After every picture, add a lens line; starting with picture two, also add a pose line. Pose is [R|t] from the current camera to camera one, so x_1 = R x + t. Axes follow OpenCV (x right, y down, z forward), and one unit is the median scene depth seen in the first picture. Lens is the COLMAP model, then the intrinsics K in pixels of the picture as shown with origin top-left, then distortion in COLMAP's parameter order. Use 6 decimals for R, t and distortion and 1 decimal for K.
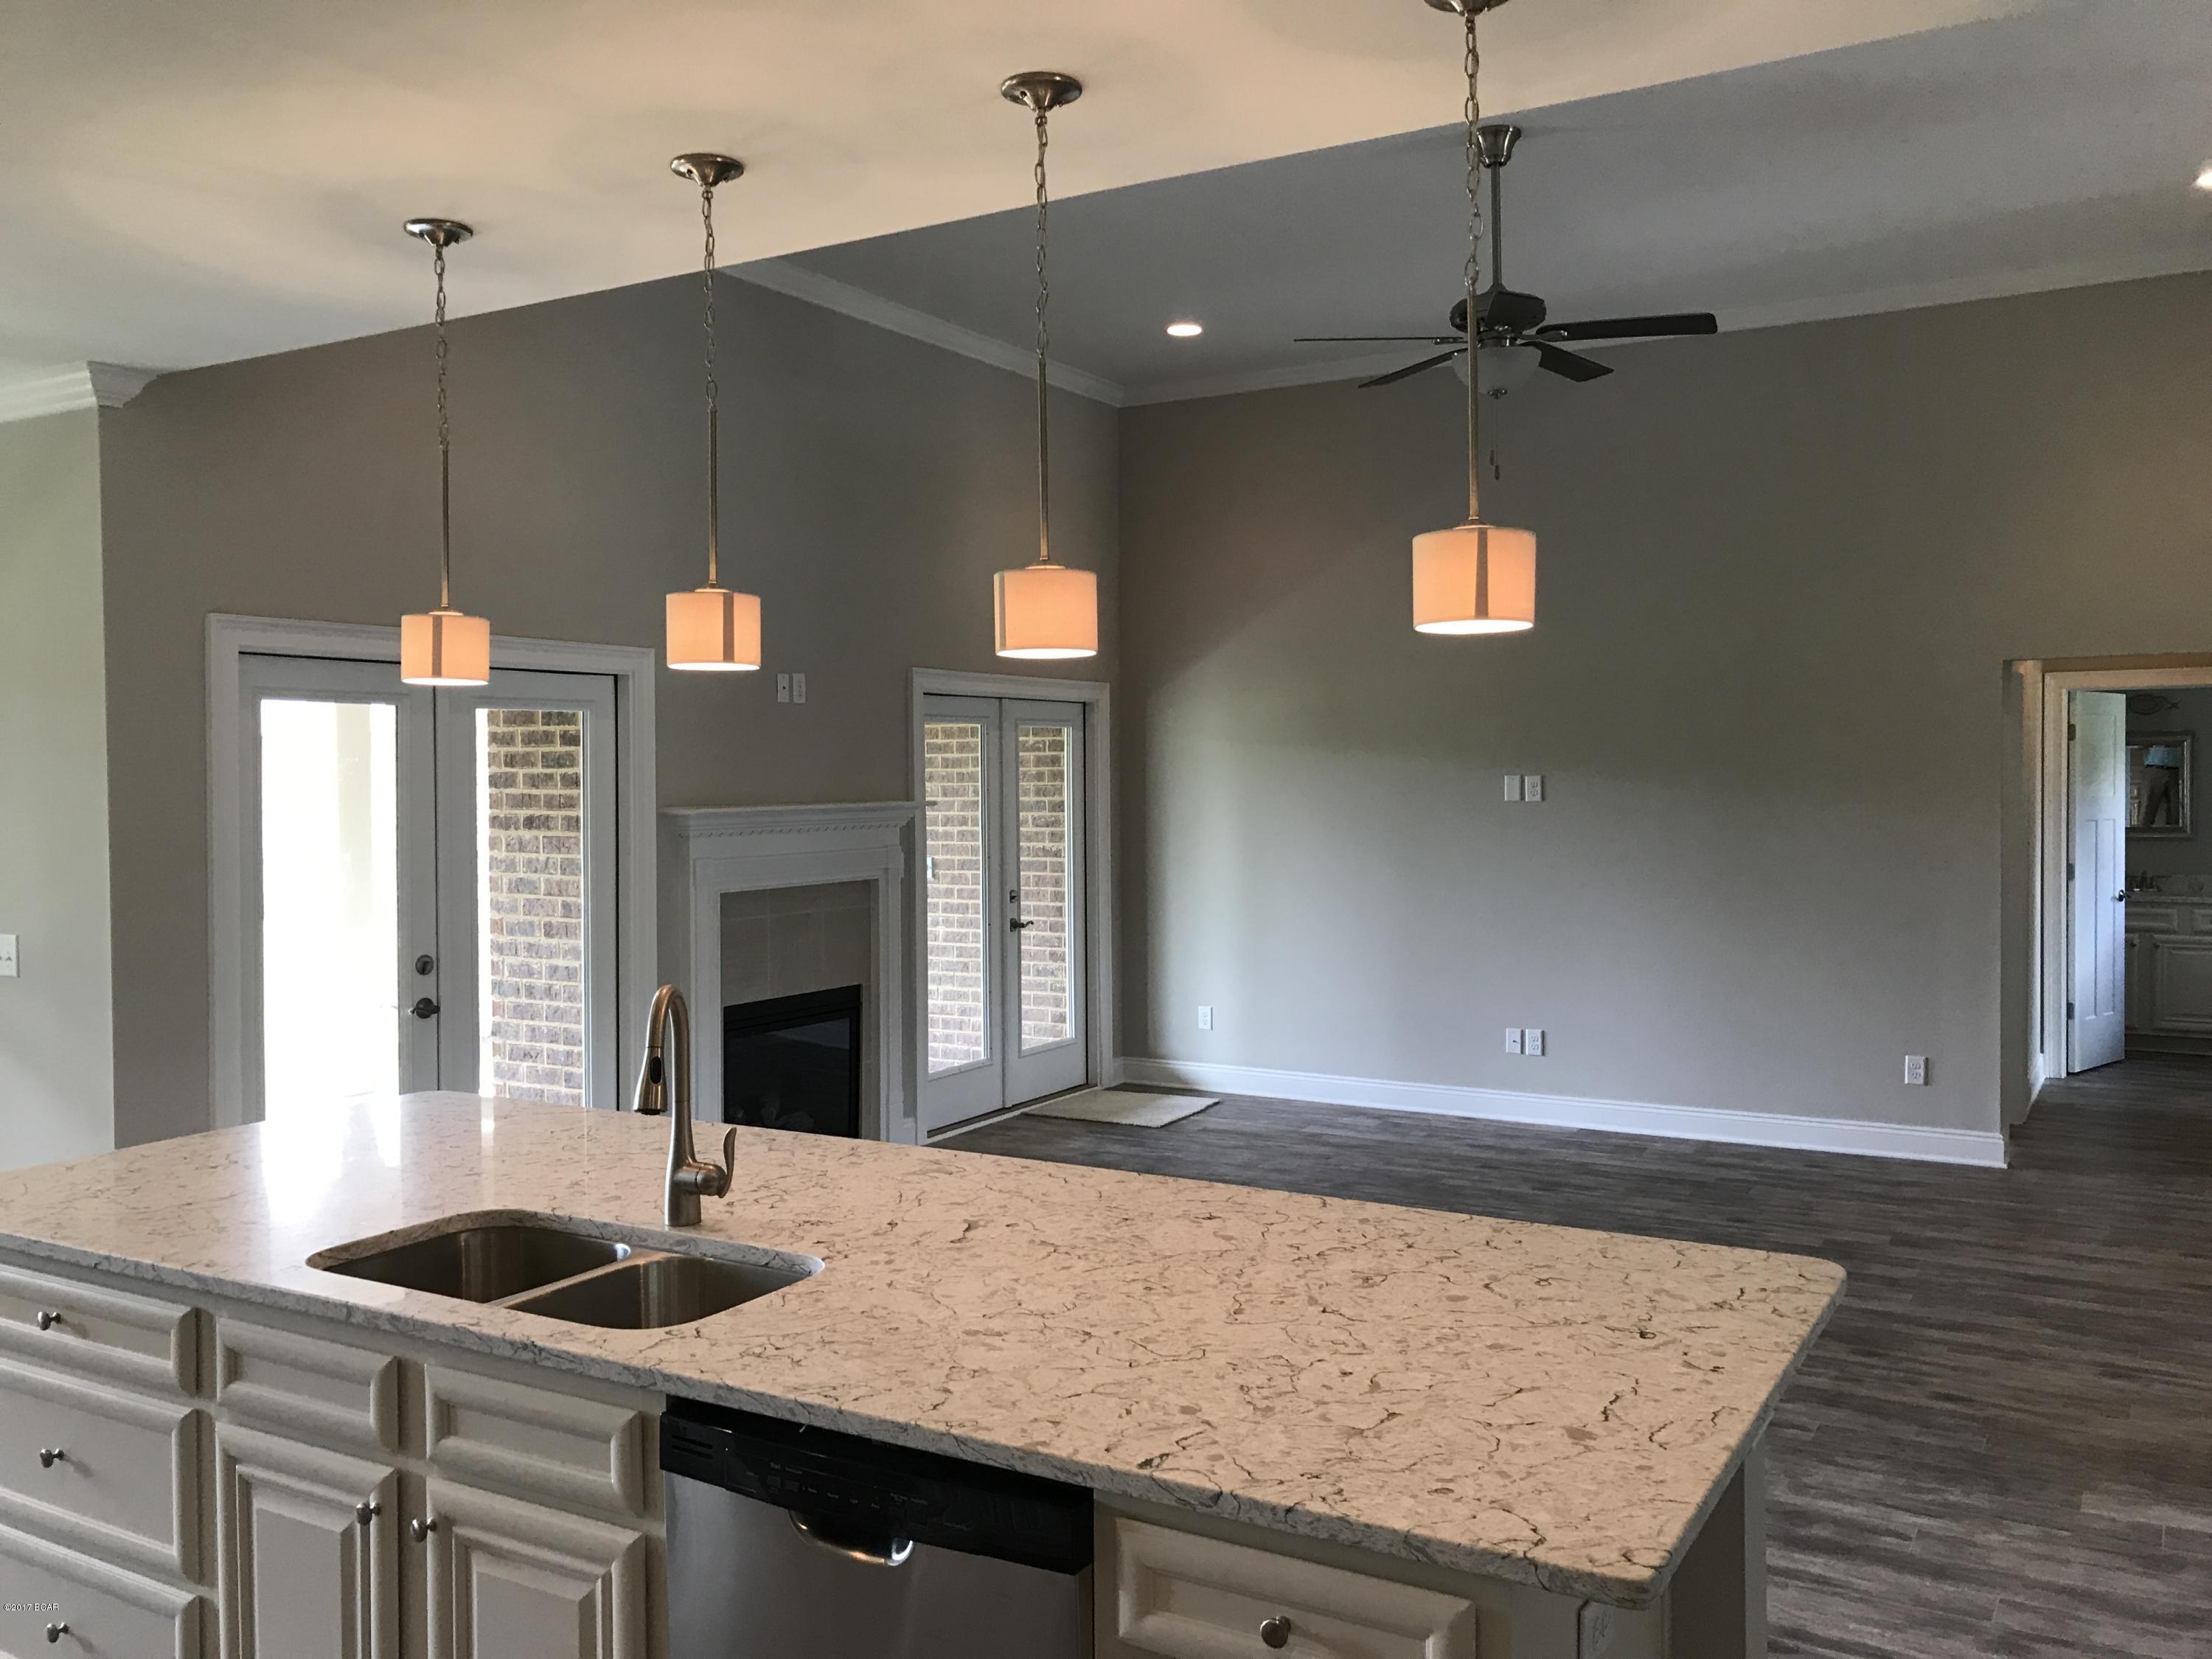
lens RADIAL K [[1821.8, 0, 1142.8], [0, 1821.8, 819.3], [0, 0, 1]] dist [-0.000593, -0.001812]
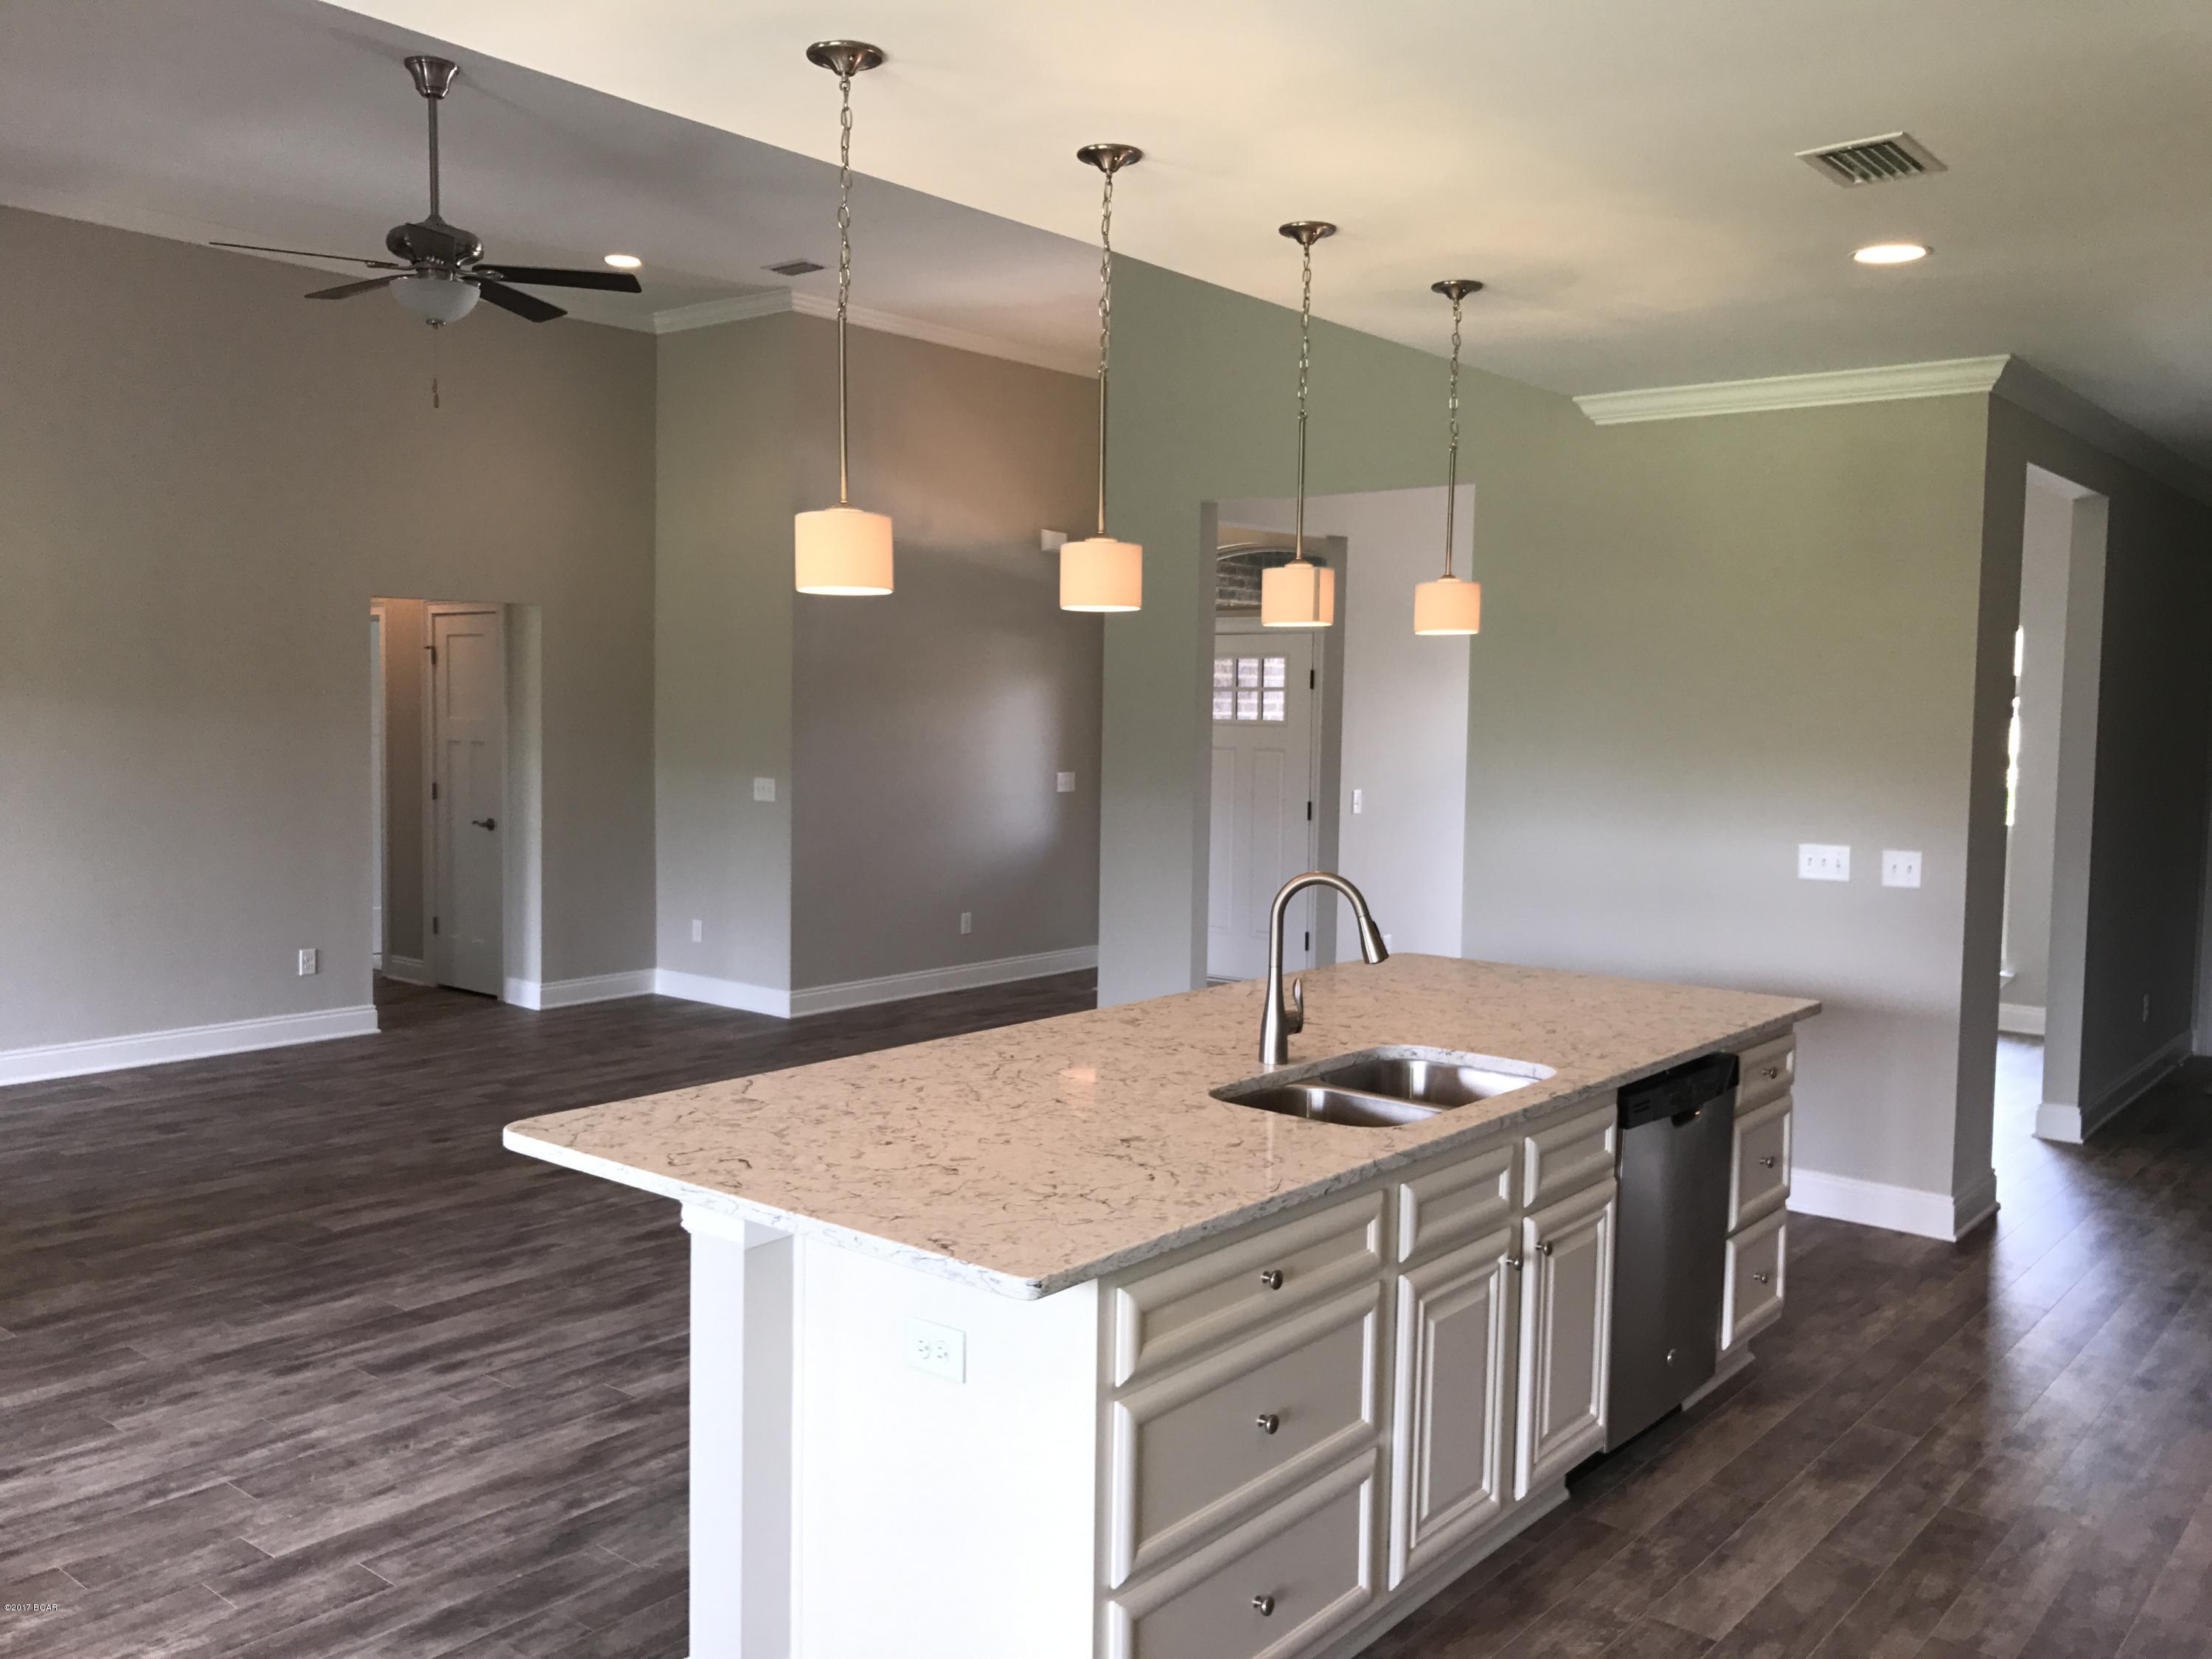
lens RADIAL K [[1821.8, 0, 1142.8], [0, 1821.8, 819.3], [0, 0, 1]] dist [-0.000593, -0.001812]
pose [[0.170377, -0.065579, 0.983194, -1.112655], [0.011556, 0.997847, 0.064554, -0.023177], [-0.985311, 0.000363, 0.170768, 0.650241]]
